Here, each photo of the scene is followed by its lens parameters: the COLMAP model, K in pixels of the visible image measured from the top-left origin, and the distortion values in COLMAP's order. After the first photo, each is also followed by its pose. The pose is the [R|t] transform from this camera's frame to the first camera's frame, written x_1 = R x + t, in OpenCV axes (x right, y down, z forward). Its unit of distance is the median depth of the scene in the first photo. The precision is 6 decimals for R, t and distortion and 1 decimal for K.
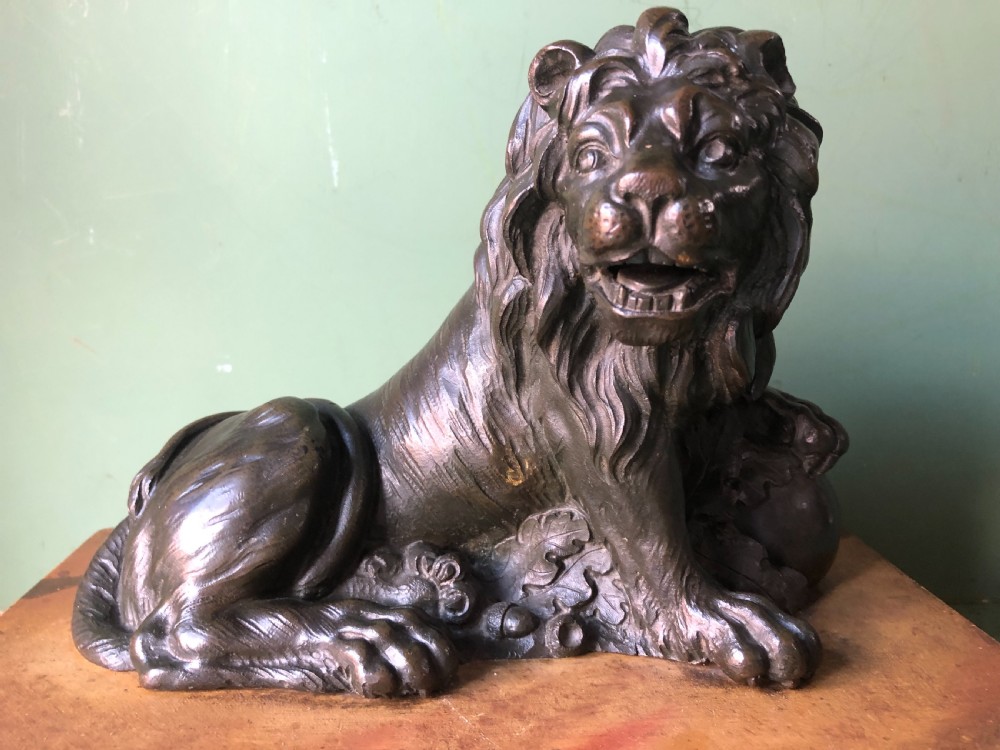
lens RADIAL K [[873.2, 0, 502.9], [0, 873.2, 370.1], [0, 0, 1]] dist [0.039189, -0.101909]
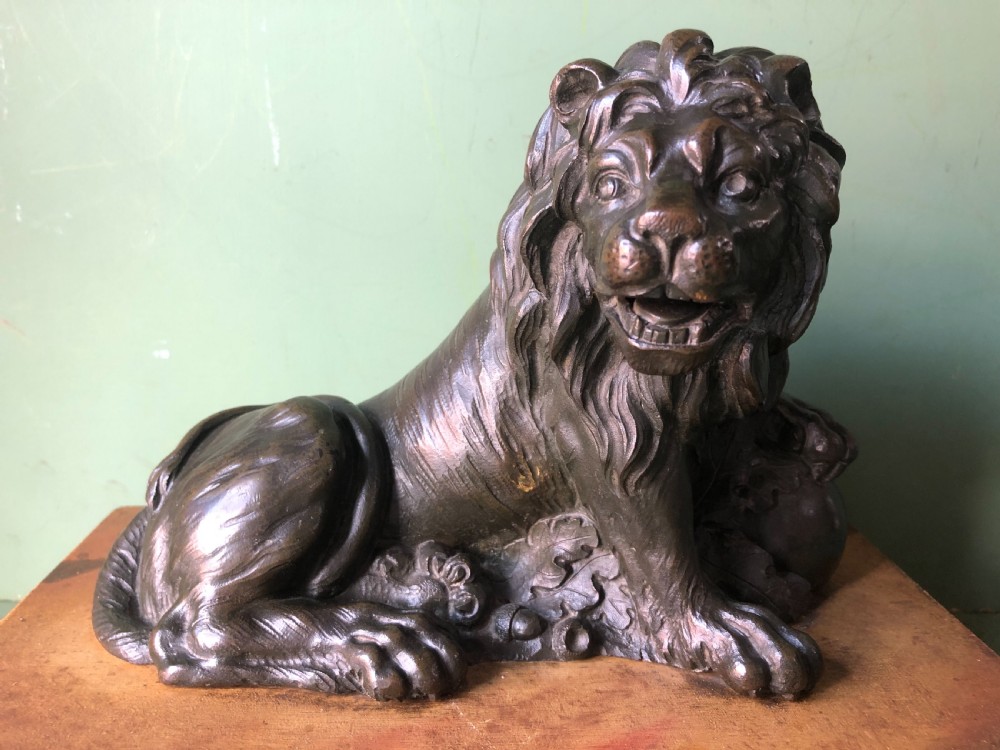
lens RADIAL K [[873.2, 0, 502.9], [0, 873.2, 370.1], [0, 0, 1]] dist [0.039189, -0.101909]
pose [[0.999685, 0.022422, -0.011302, -0.004952], [-0.021725, 0.998057, 0.058390, -0.072046], [0.012589, -0.058126, 0.998230, -0.004837]]
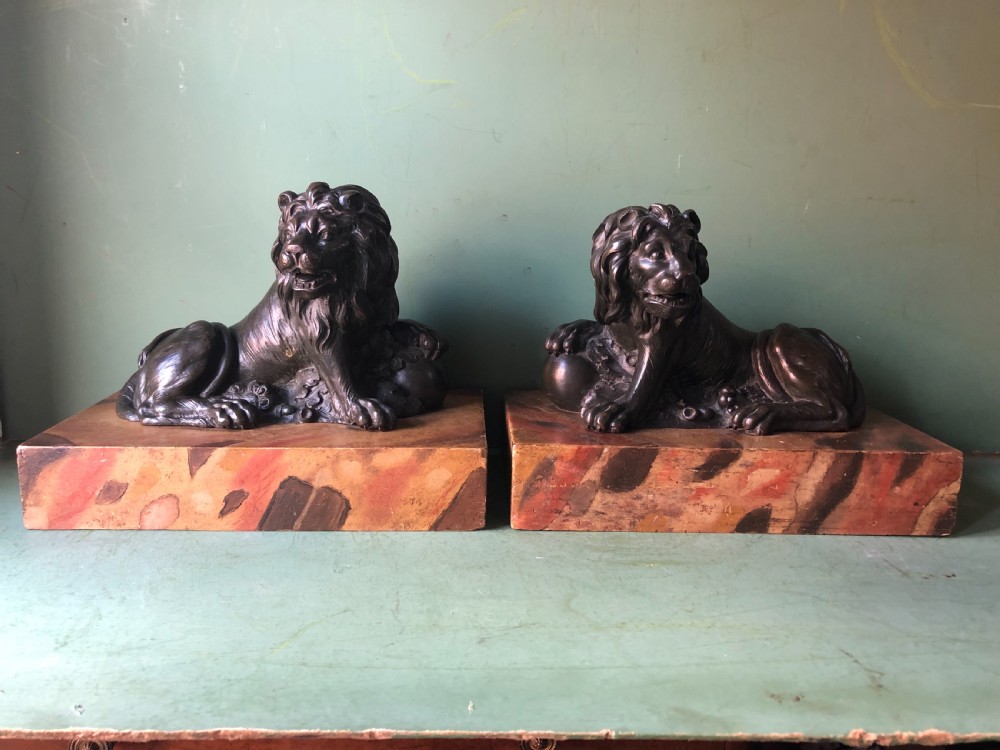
lens RADIAL K [[878.2, 0, 479.4], [0, 878.2, 356.3], [0, 0, 1]] dist [0.011902, -0.013975]
pose [[0.998492, 0.014607, -0.052927, 0.736464], [-0.013384, 0.999637, 0.023386, 0.069432], [0.053250, -0.022643, 0.998324, -1.575389]]
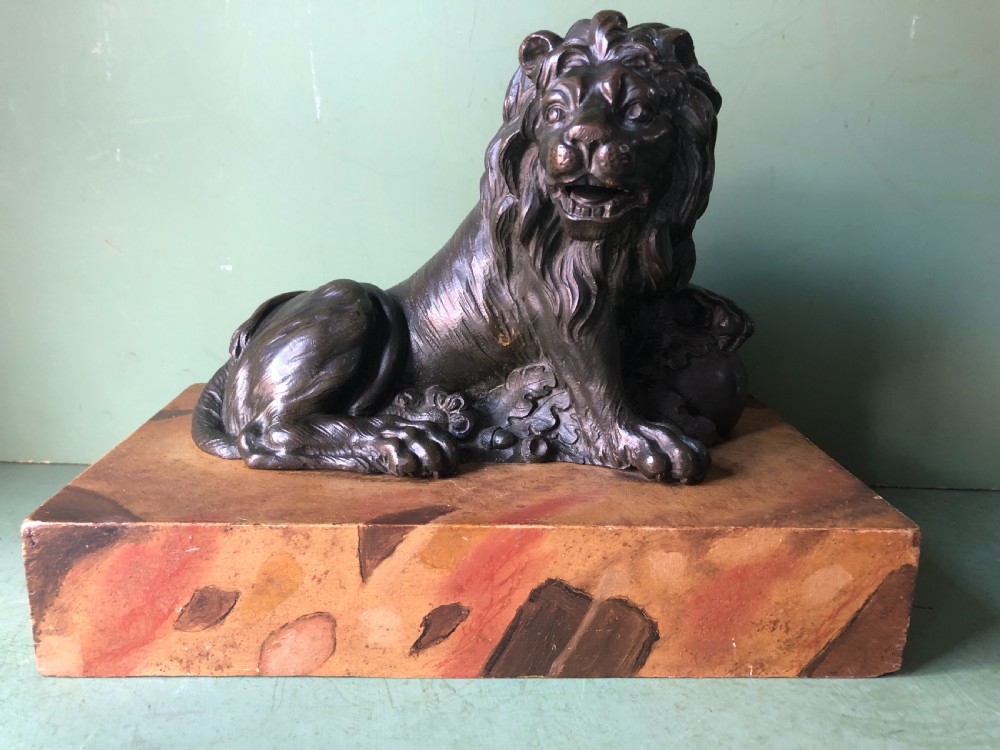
lens RADIAL K [[861.0, 0, 501.5], [0, 861.0, 367.7], [0, 0, 1]] dist [0.081531, -0.229340]
pose [[0.999235, 0.032795, -0.021283, 0.043343], [-0.031222, 0.997025, 0.070466, 0.074640], [0.023530, -0.069747, 0.997287, -0.423388]]
